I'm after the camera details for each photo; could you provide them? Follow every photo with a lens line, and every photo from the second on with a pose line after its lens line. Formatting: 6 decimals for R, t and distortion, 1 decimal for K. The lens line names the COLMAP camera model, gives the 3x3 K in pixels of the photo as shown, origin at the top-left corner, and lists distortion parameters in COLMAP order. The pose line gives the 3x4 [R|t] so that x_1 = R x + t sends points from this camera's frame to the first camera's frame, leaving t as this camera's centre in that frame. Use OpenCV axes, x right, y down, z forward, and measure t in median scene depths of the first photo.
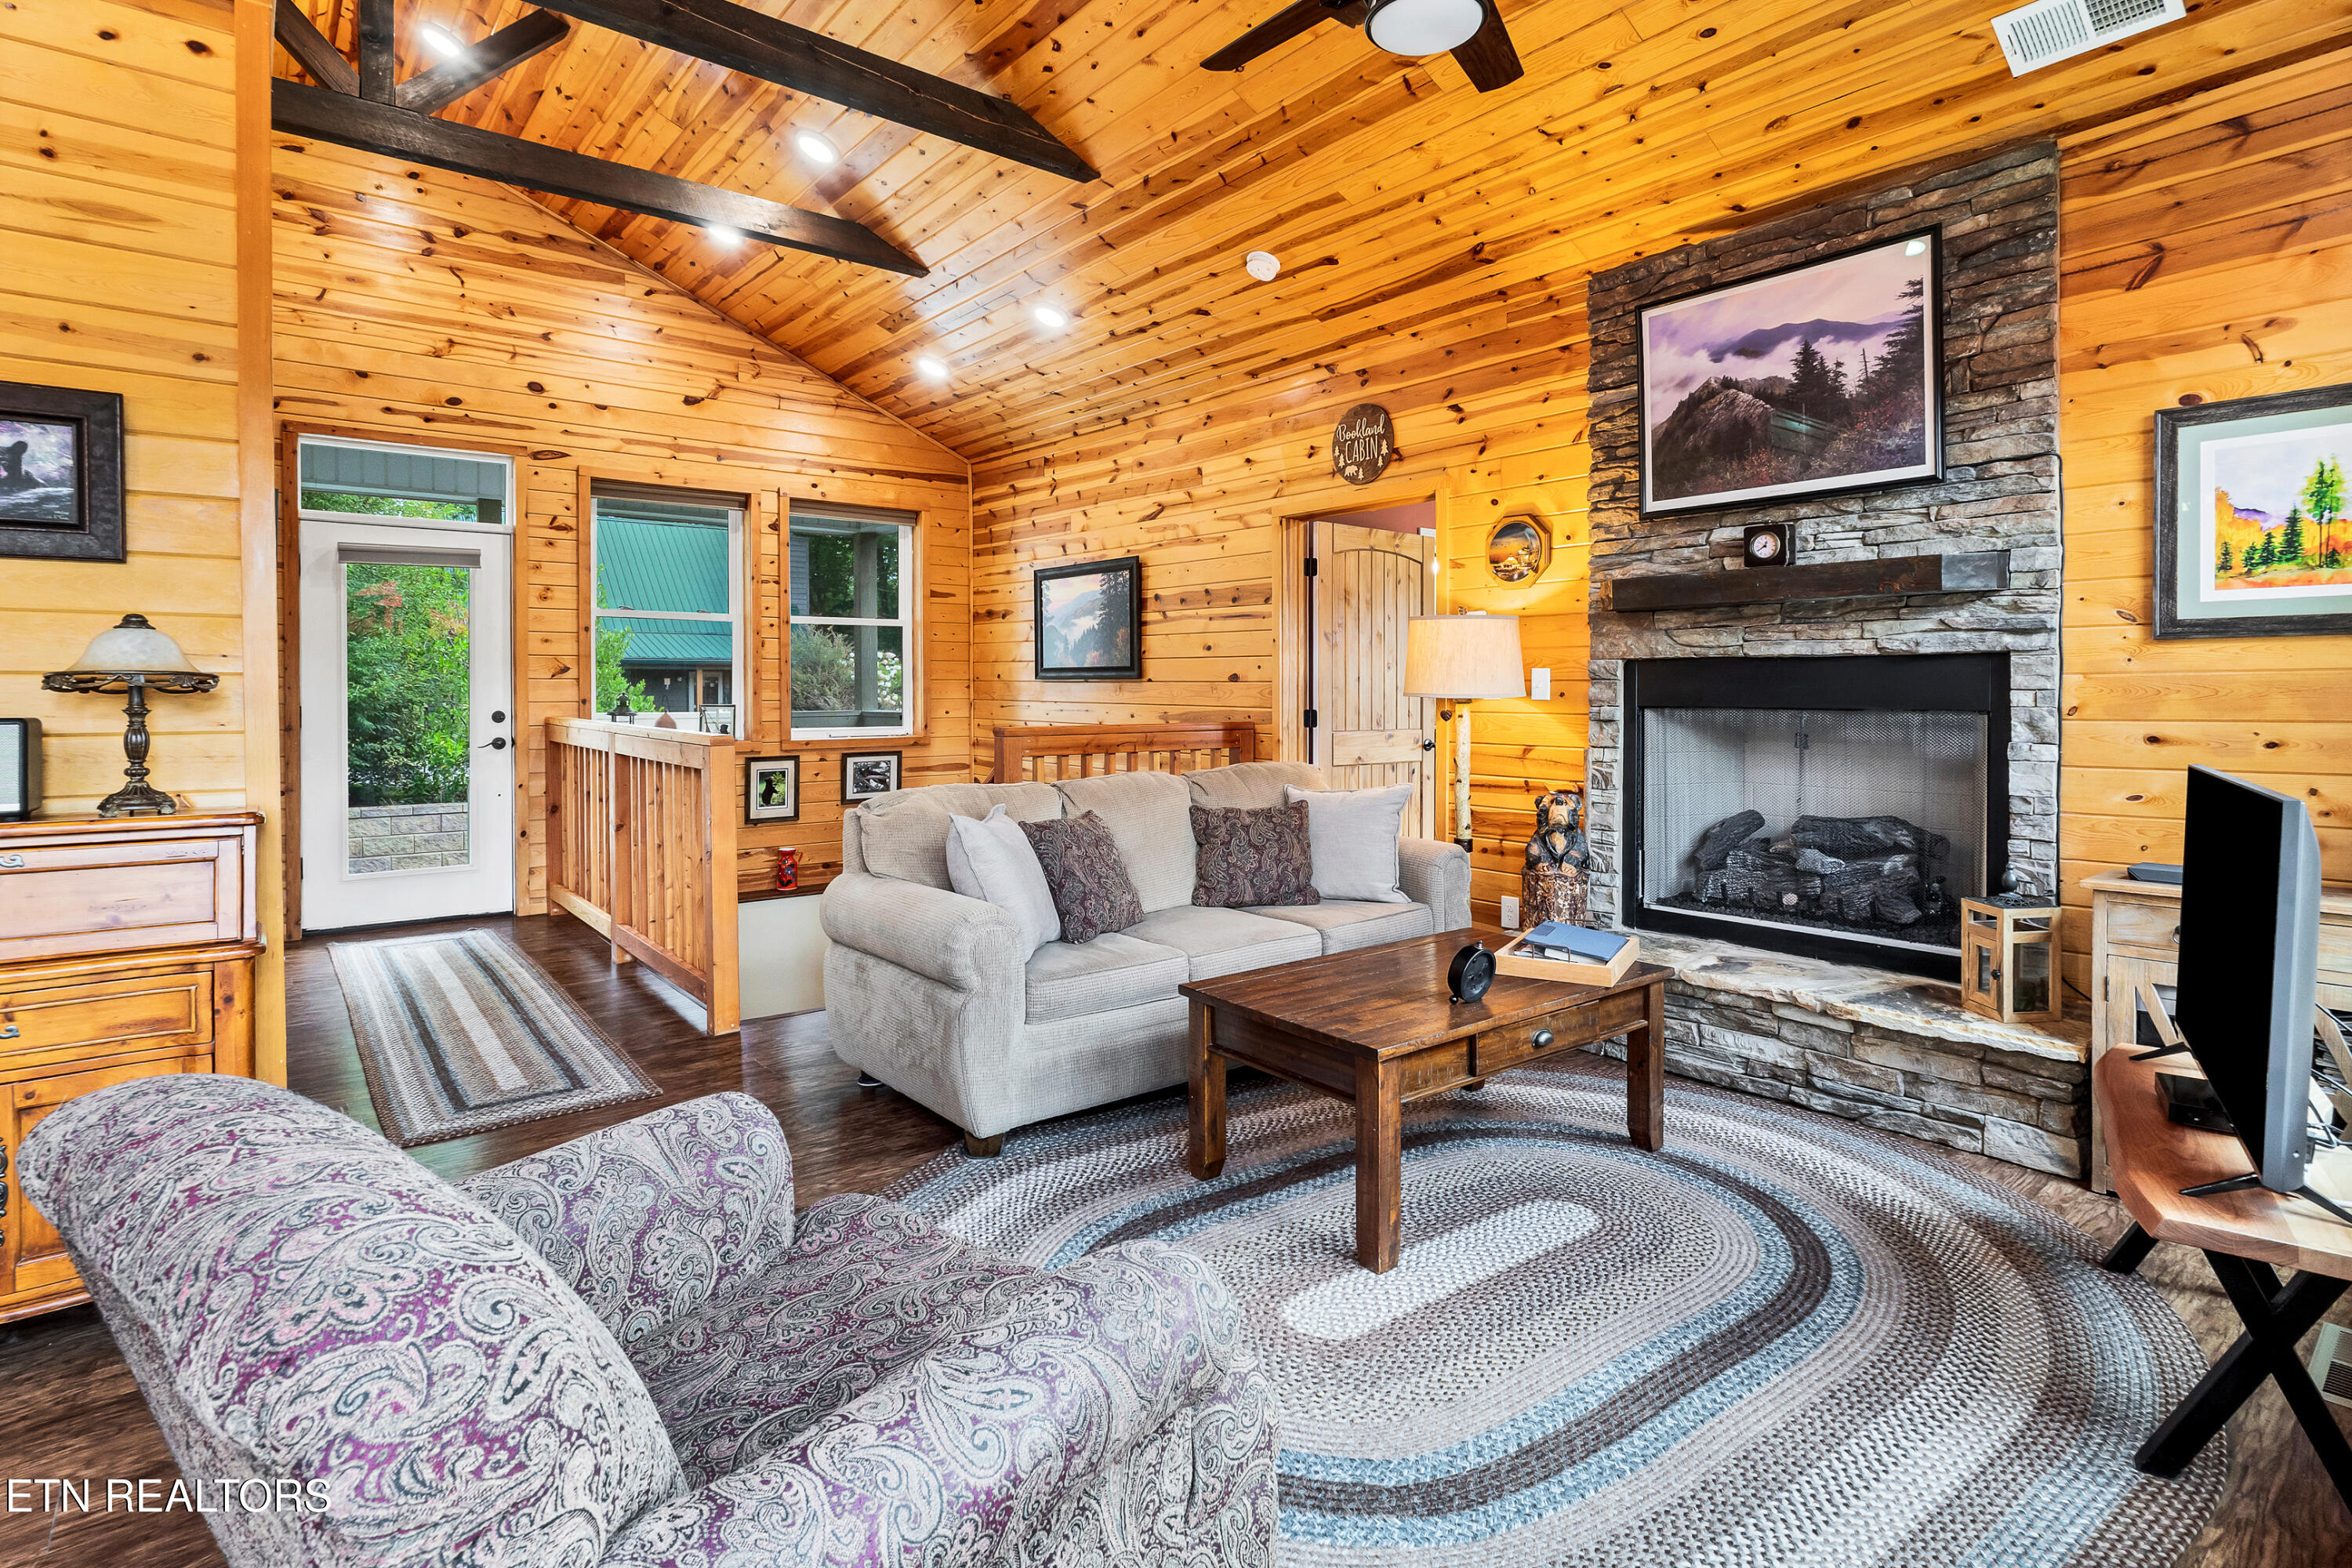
lens RADIAL K [[1193.9, 0, 1142.7], [0, 1193.9, 711.7], [0, 0, 1]] dist [-0.005324, 0.001771]
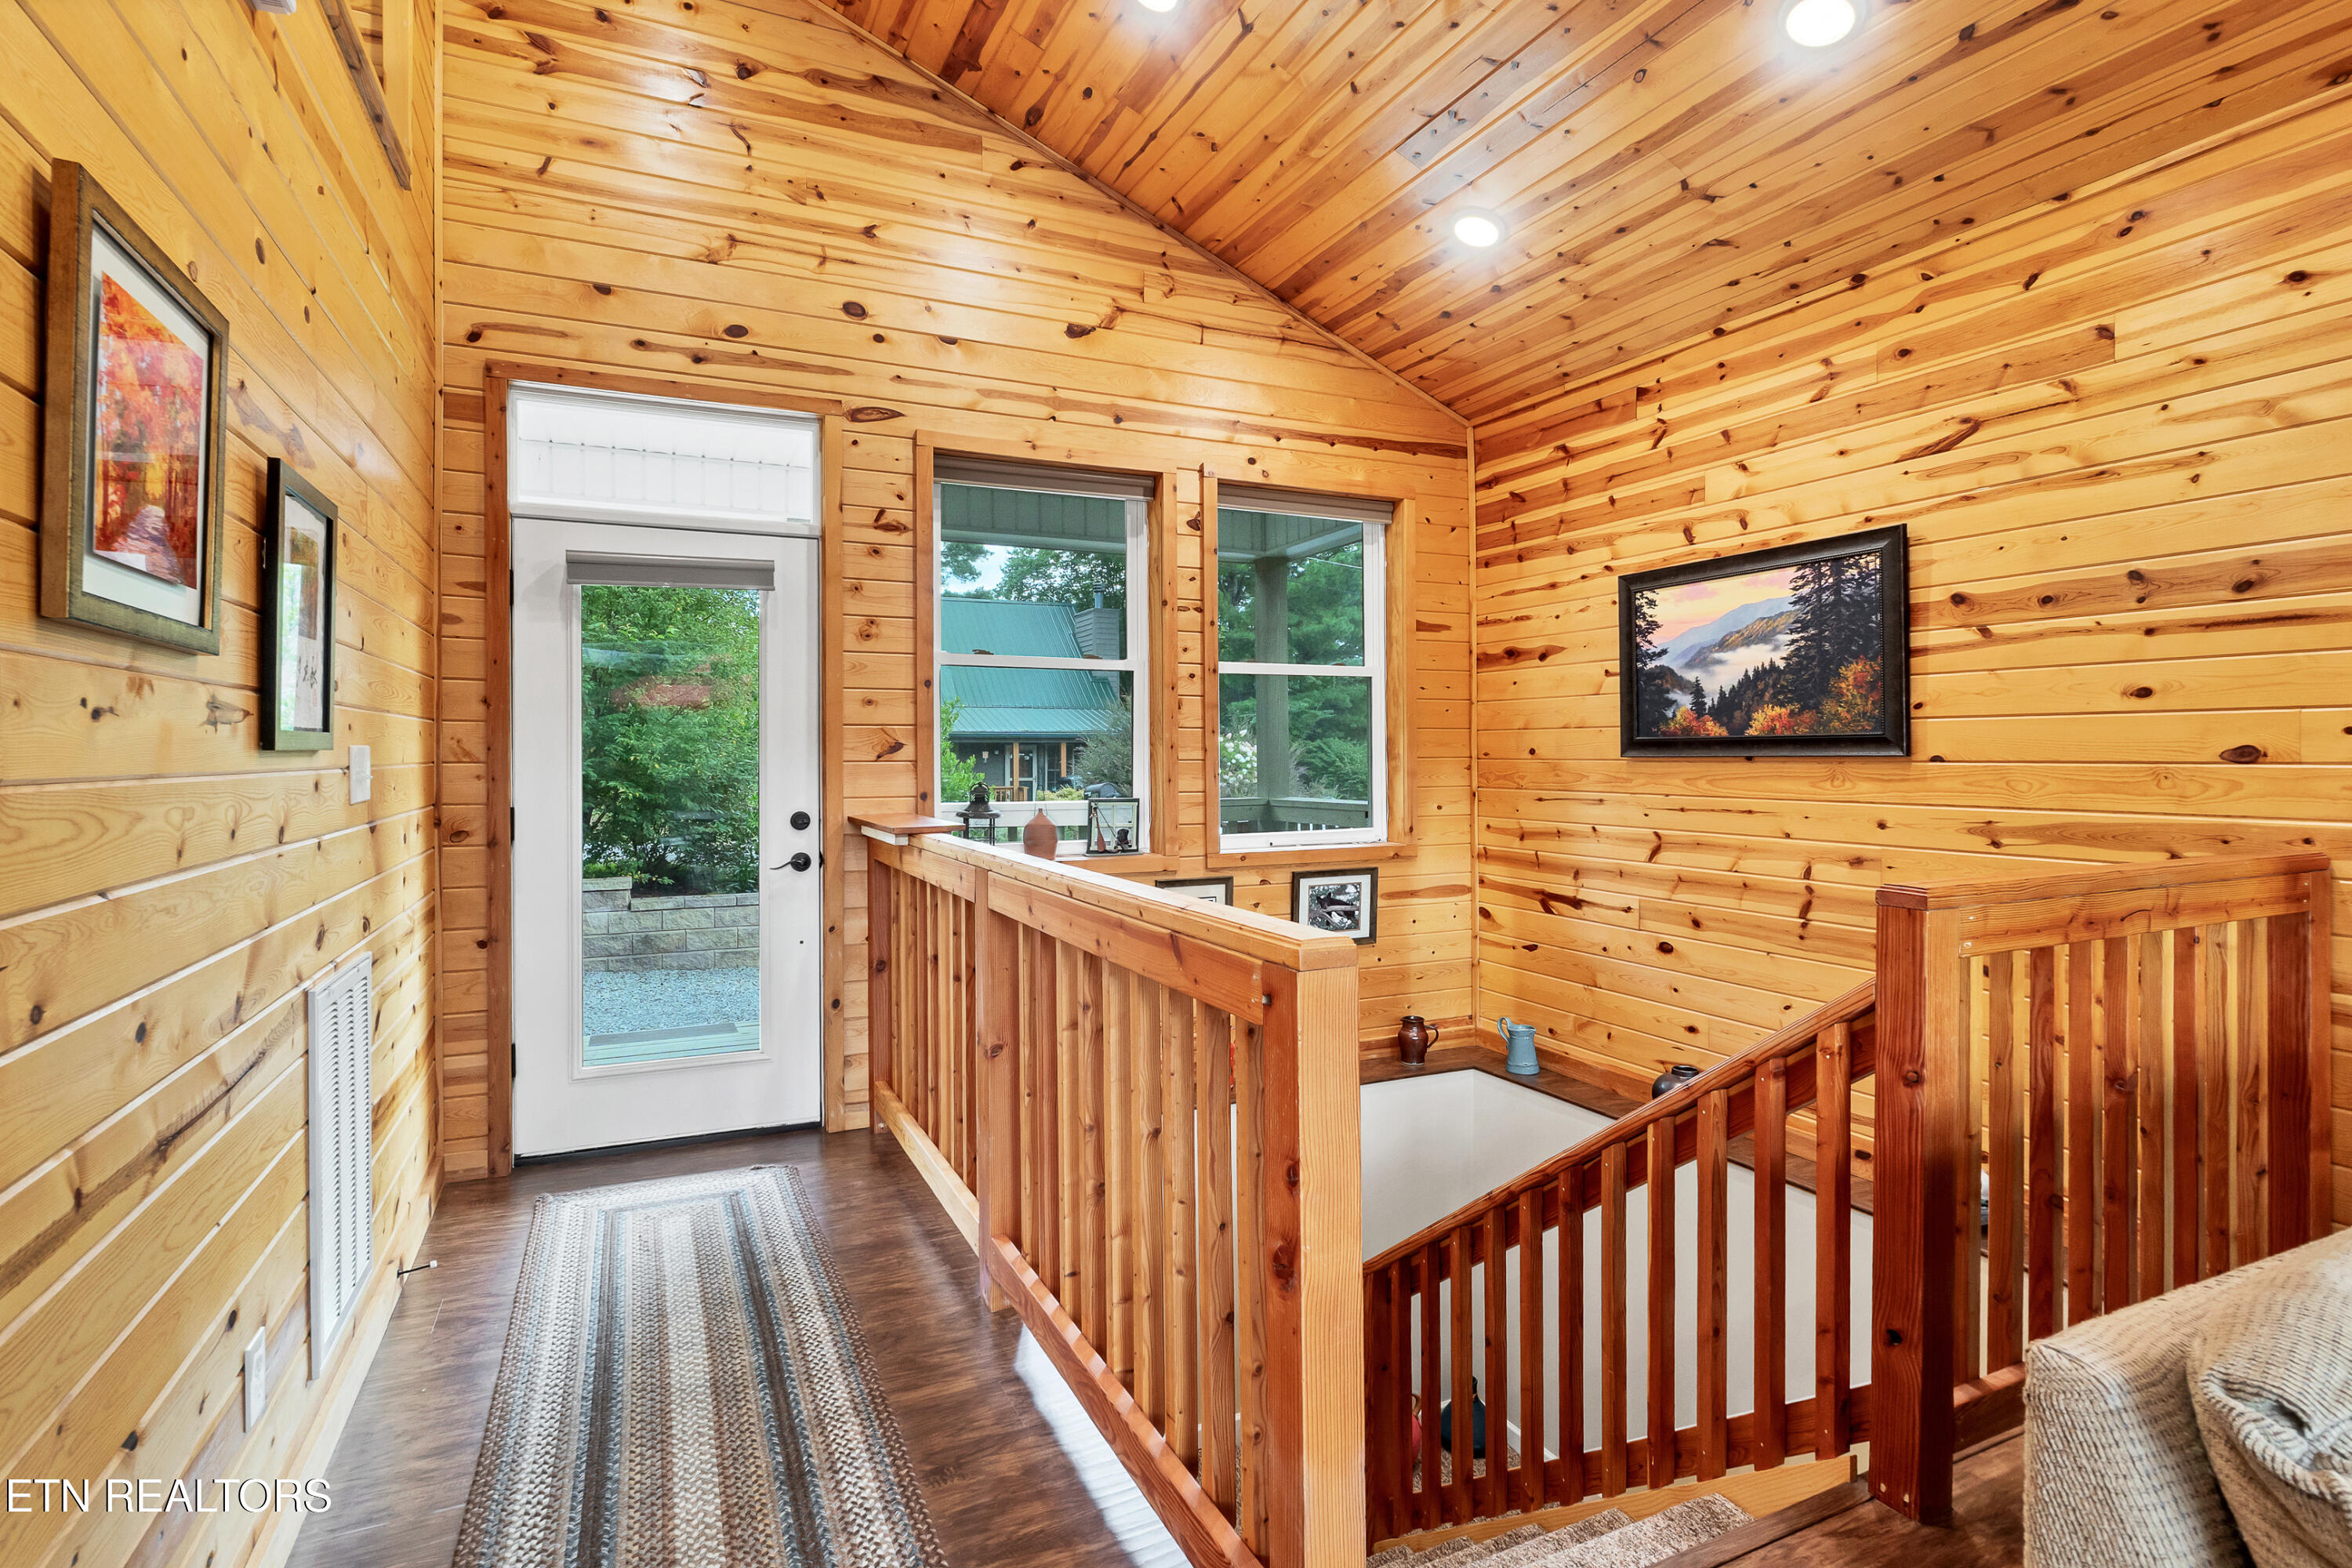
lens RADIAL K [[1152.5, 0, 1177.4], [0, 1152.5, 766.8], [0, 0, 1]] dist [0.001792, -0.001175]
pose [[0.978810, -0.004142, -0.204727, -0.201276], [0.001618, 0.999921, -0.012495, -0.015994], [0.204763, 0.011899, 0.978739, 0.407431]]
